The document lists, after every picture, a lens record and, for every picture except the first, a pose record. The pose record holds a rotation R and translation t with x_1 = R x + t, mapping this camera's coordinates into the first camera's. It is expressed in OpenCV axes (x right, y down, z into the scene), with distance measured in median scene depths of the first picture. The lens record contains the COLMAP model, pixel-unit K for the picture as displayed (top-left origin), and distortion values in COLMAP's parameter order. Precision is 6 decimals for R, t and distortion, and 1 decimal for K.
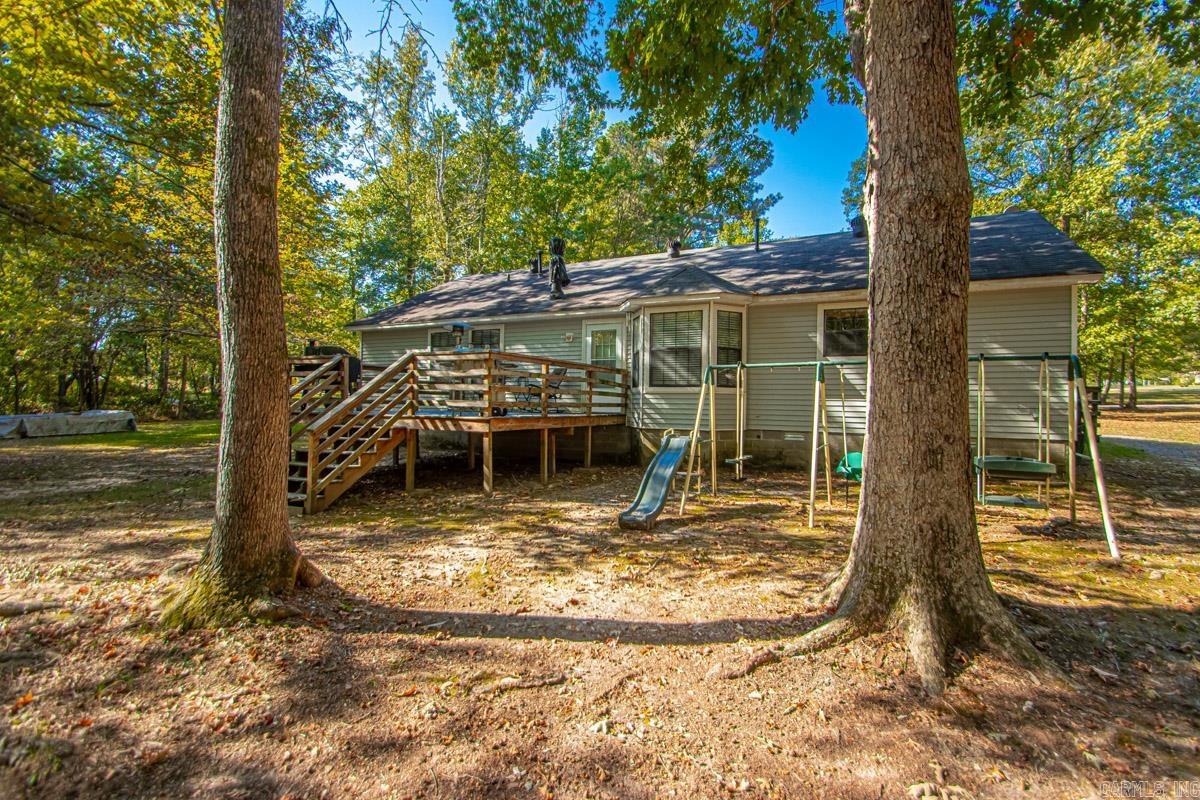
lens RADIAL K [[558.5, 0, 606.7], [0, 558.5, 402.4], [0, 0, 1]] dist [0.037594, -0.021146]
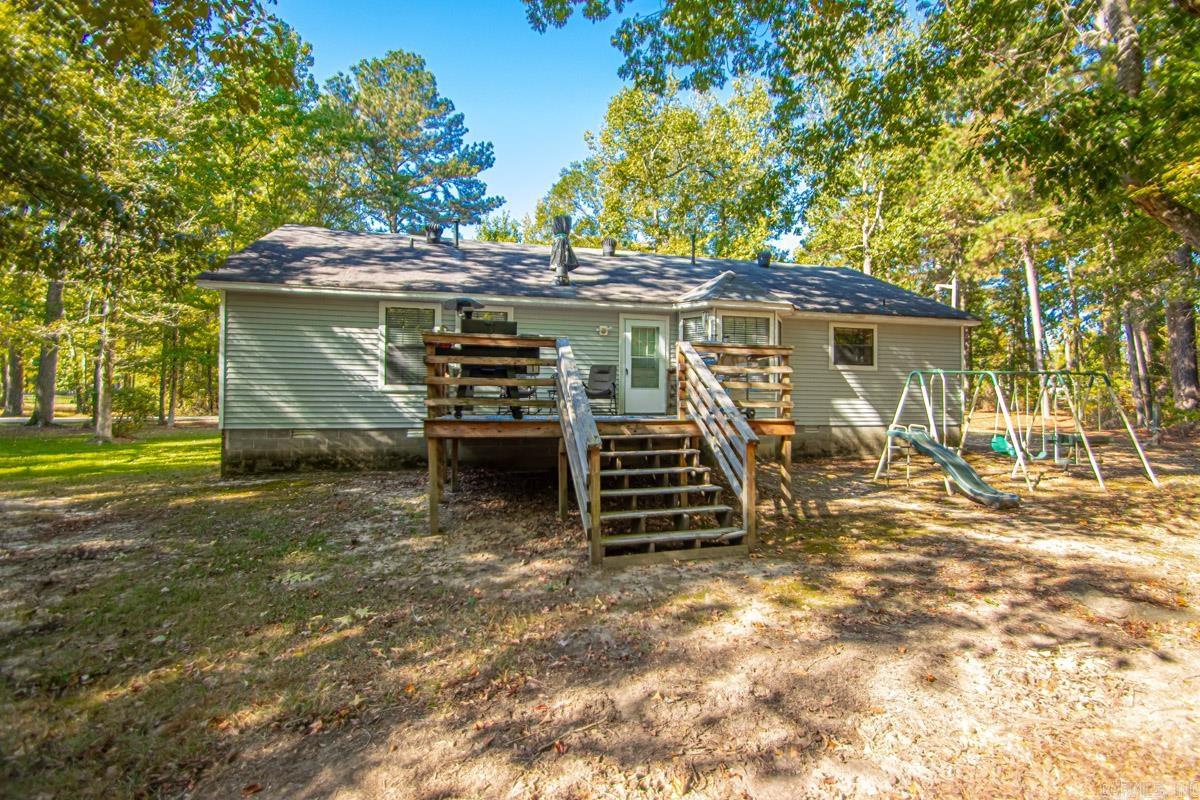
lens RADIAL K [[558.5, 0, 606.7], [0, 558.5, 402.4], [0, 0, 1]] dist [0.037594, -0.021146]
pose [[0.755005, -0.006402, 0.655688, -0.666904], [0.006052, 0.999978, 0.002795, -0.003847], [-0.655692, 0.001858, 0.755027, 0.325034]]
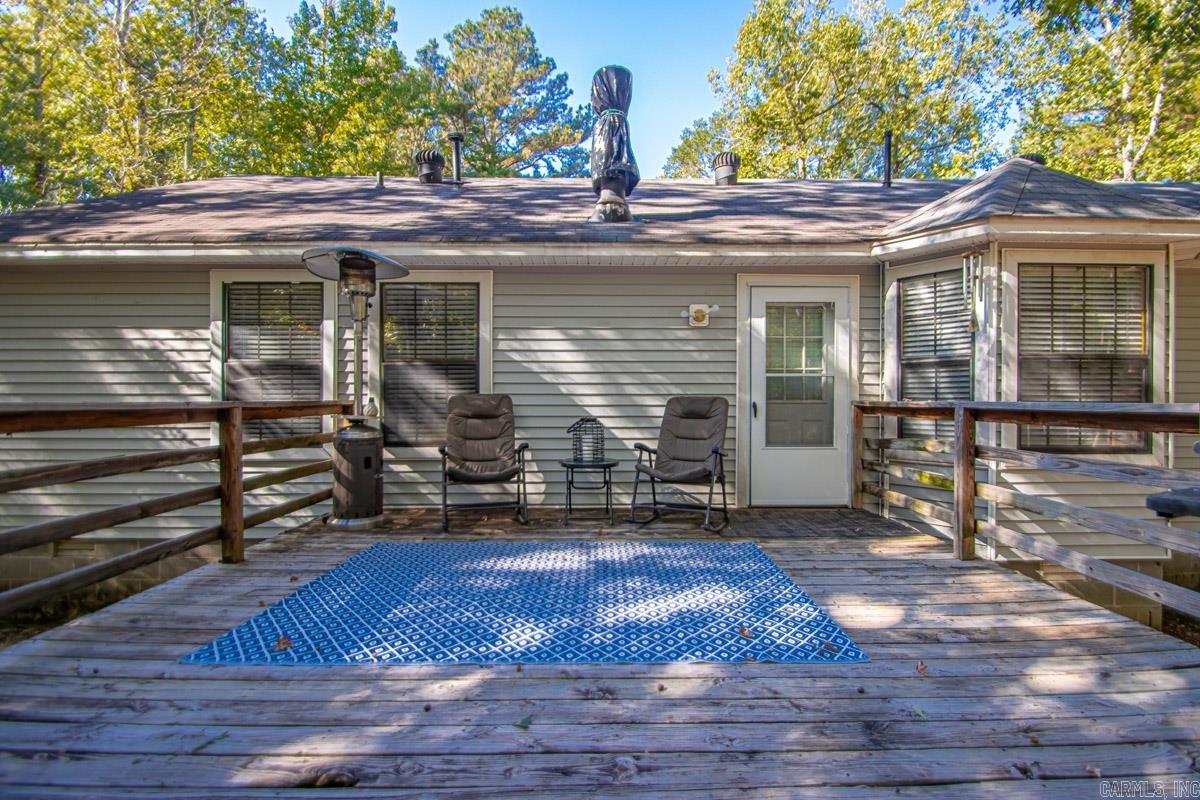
lens RADIAL K [[558.5, 0, 606.7], [0, 558.5, 402.4], [0, 0, 1]] dist [0.037594, -0.021146]
pose [[0.887877, -0.018314, 0.459717, -0.311841], [0.011657, 0.999782, 0.017315, -0.065165], [-0.459934, -0.010015, 0.887897, 0.695841]]
